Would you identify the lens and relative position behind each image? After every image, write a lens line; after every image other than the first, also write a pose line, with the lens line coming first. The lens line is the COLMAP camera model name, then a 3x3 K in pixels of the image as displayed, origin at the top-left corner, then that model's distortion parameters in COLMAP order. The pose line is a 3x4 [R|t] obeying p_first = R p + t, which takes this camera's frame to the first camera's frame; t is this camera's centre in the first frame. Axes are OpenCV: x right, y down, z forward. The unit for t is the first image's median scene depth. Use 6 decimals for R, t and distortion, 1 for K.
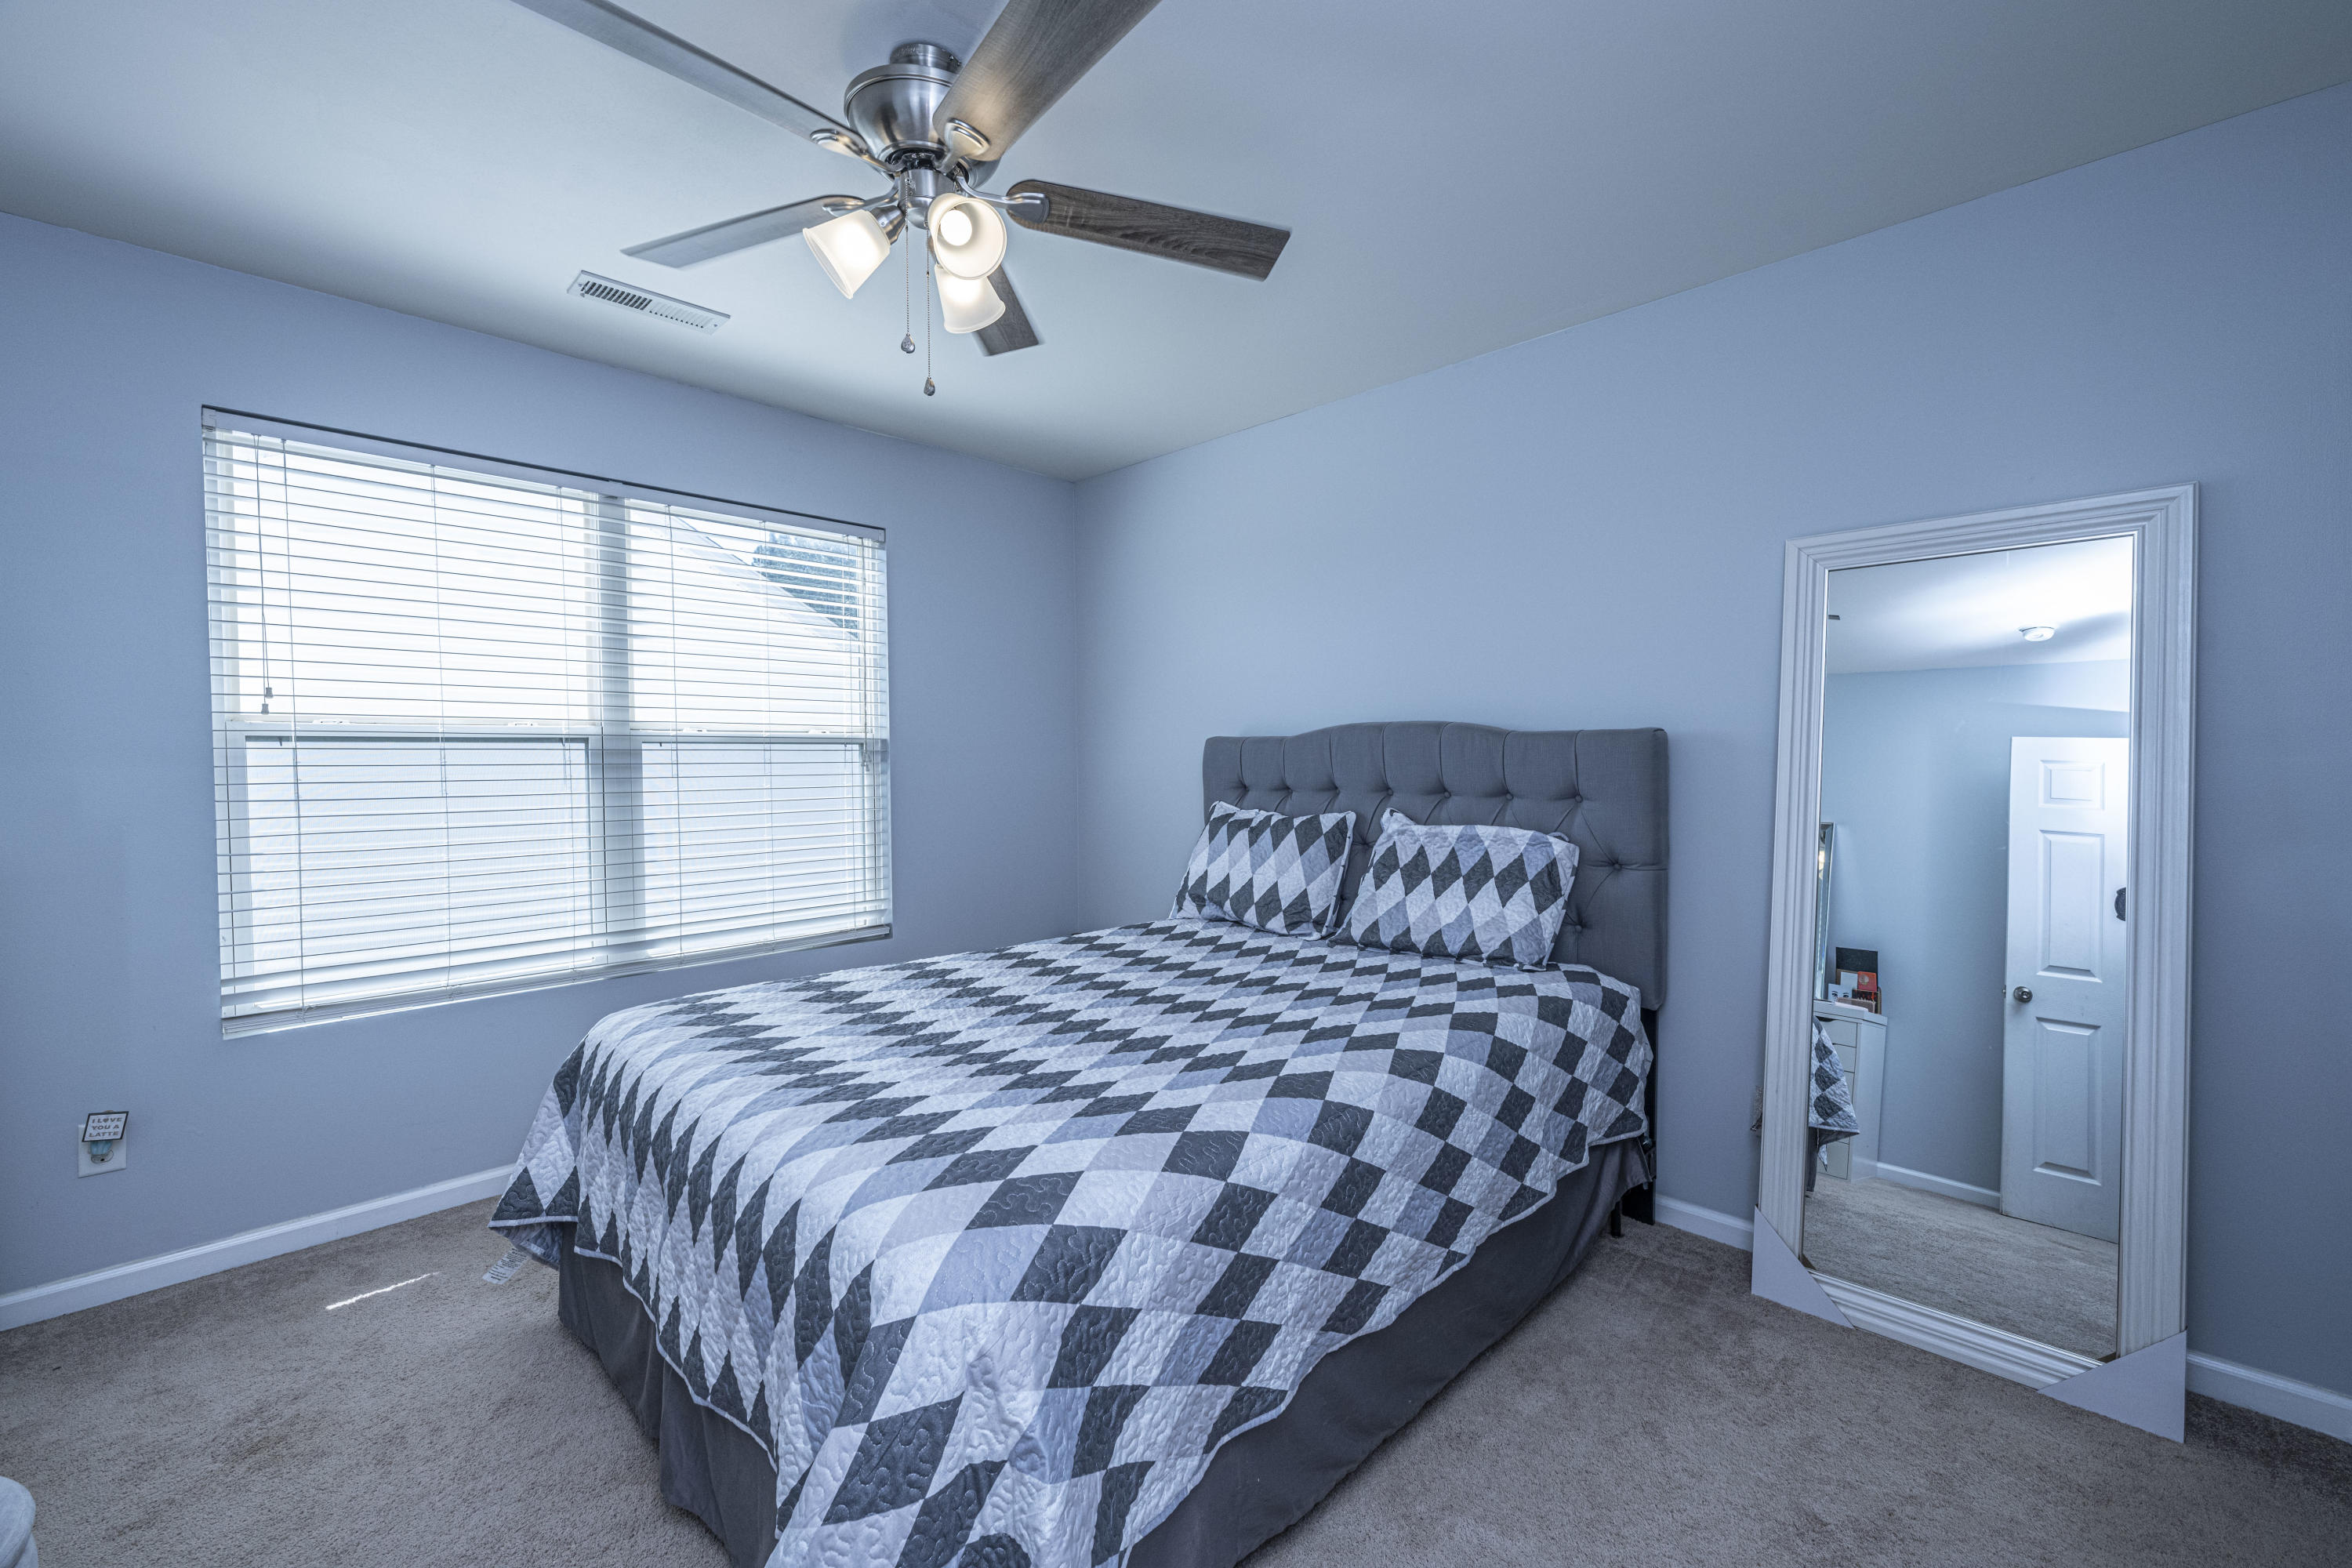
lens RADIAL K [[997.2, 0, 1182.0], [0, 997.2, 788.2], [0, 0, 1]] dist [-0.000631, -0.001682]
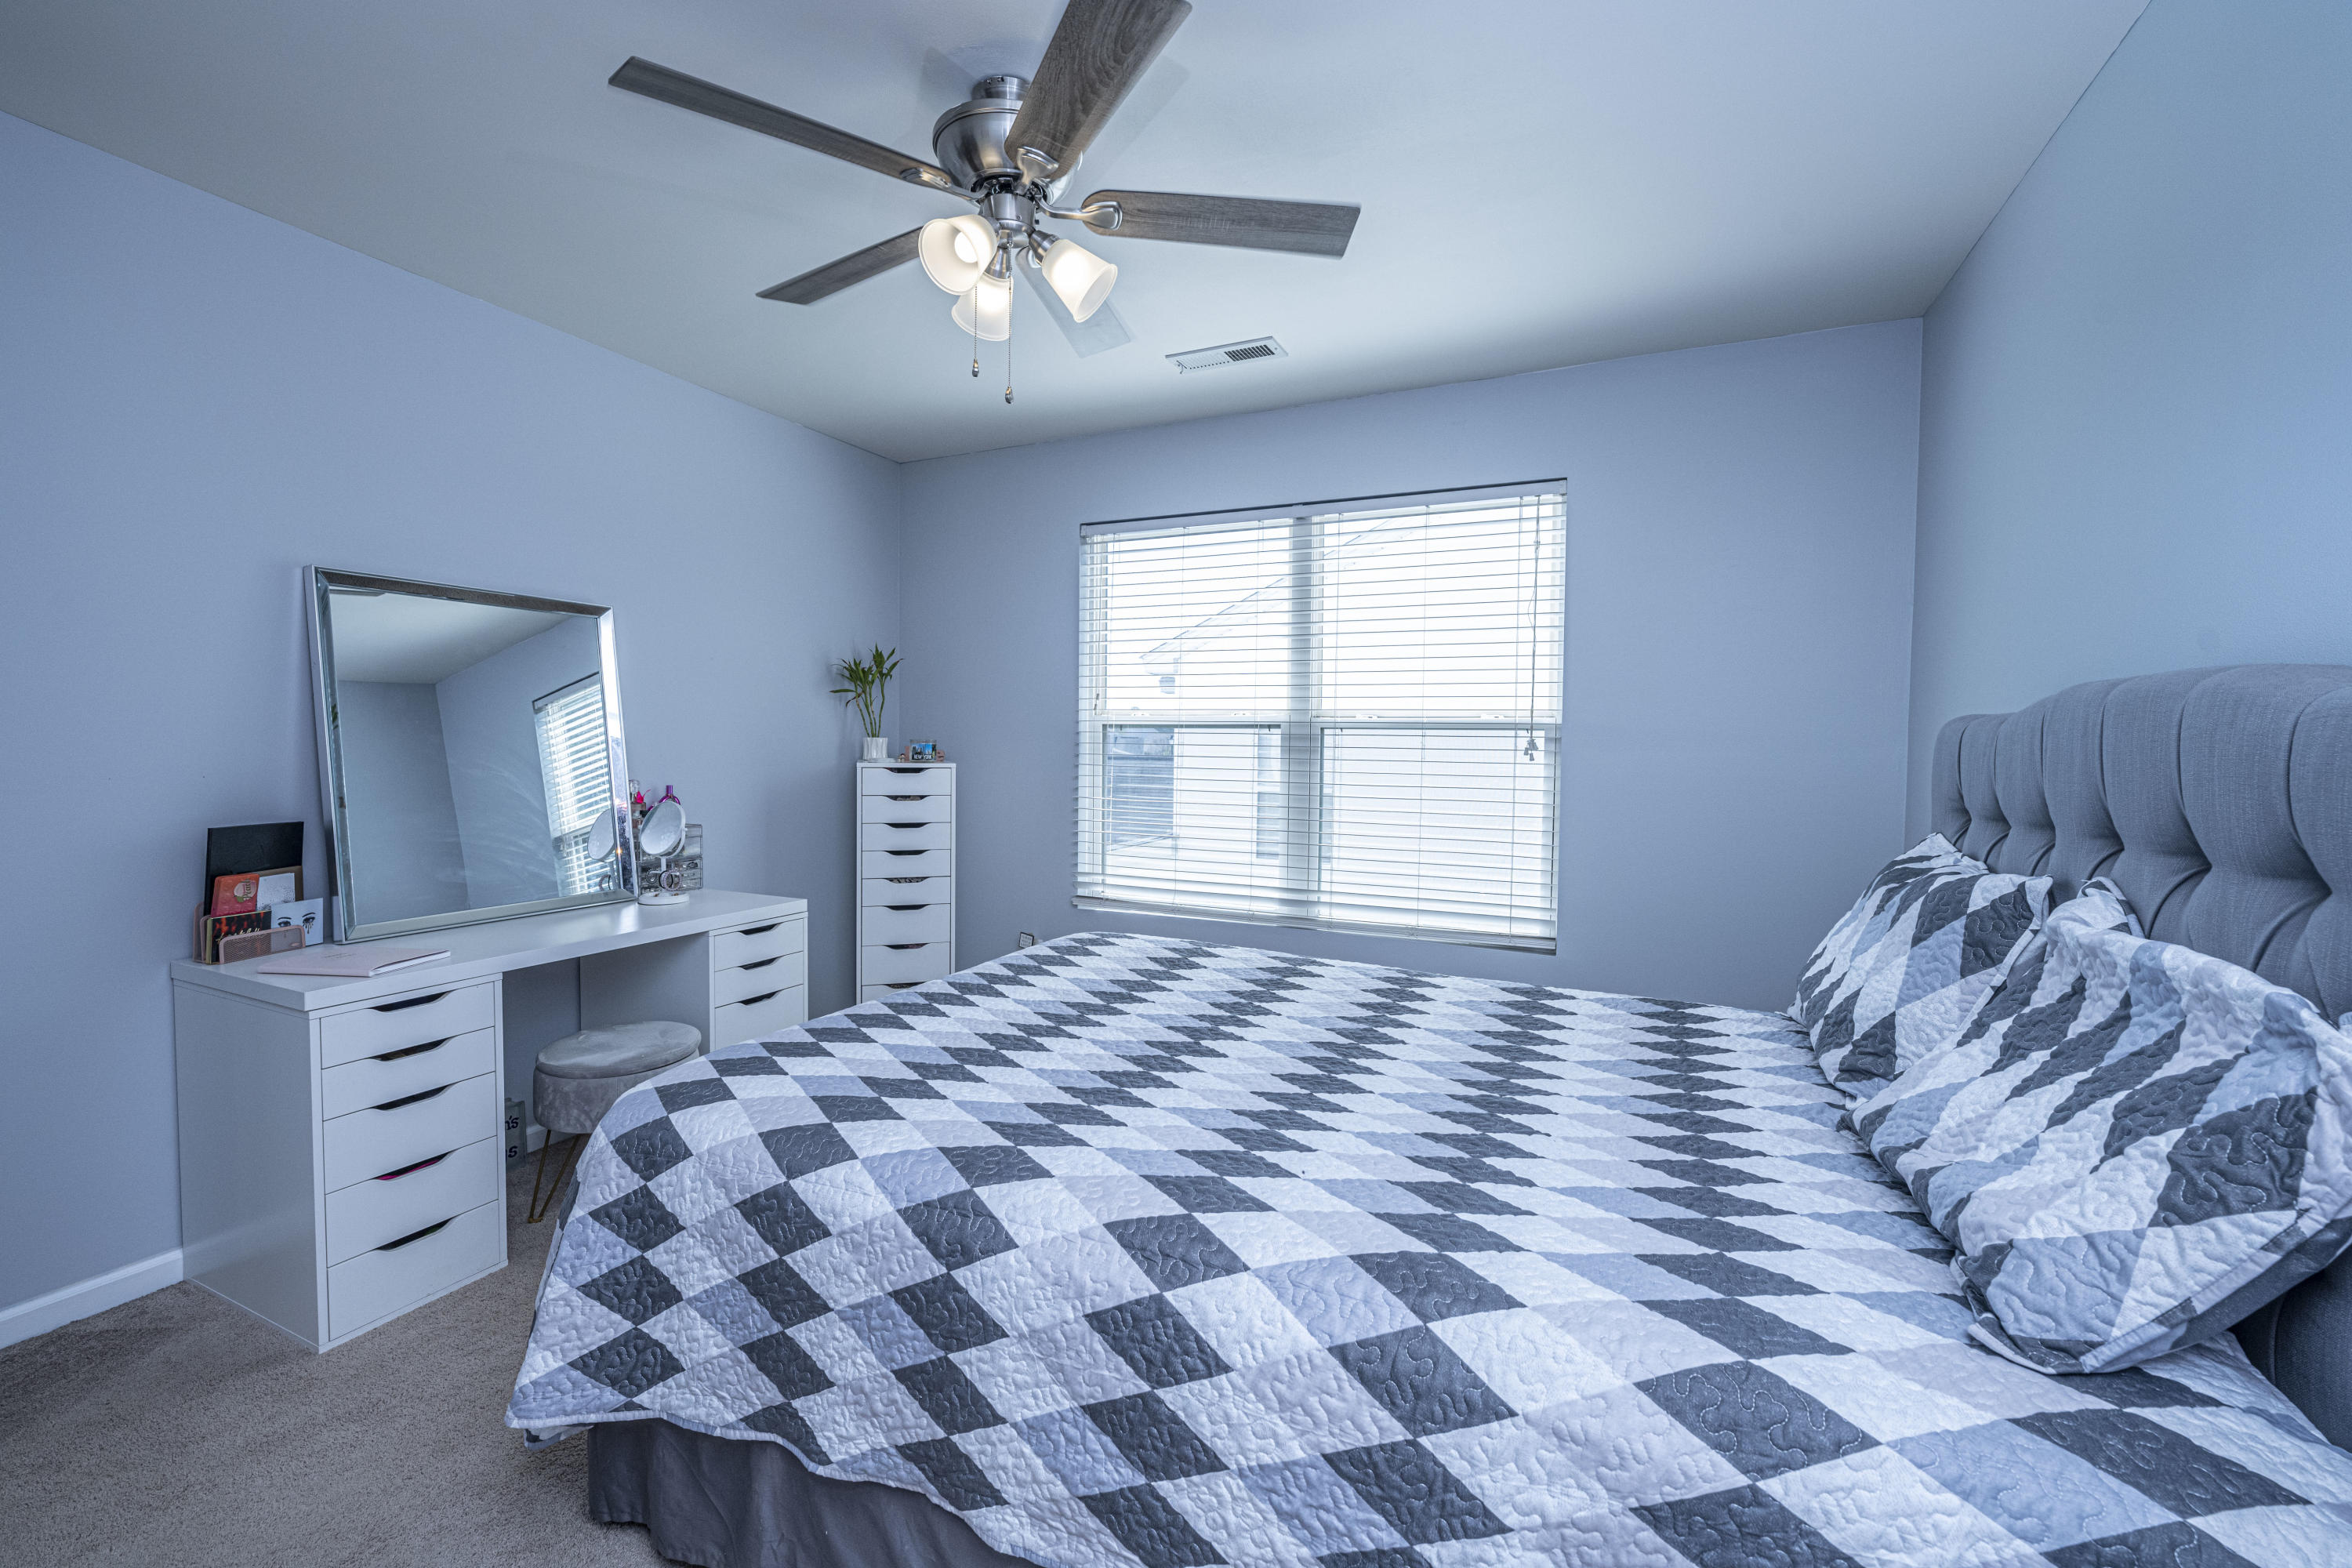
lens RADIAL K [[997.2, 0, 1183.1], [0, 997.2, 776.5], [0, 0, 1]] dist [-0.000631, -0.001682]
pose [[0.299350, 0.043011, -0.953174, 0.535956], [-0.045009, 0.998508, 0.030921, -0.020041], [0.953081, 0.033646, 0.300839, 0.540074]]
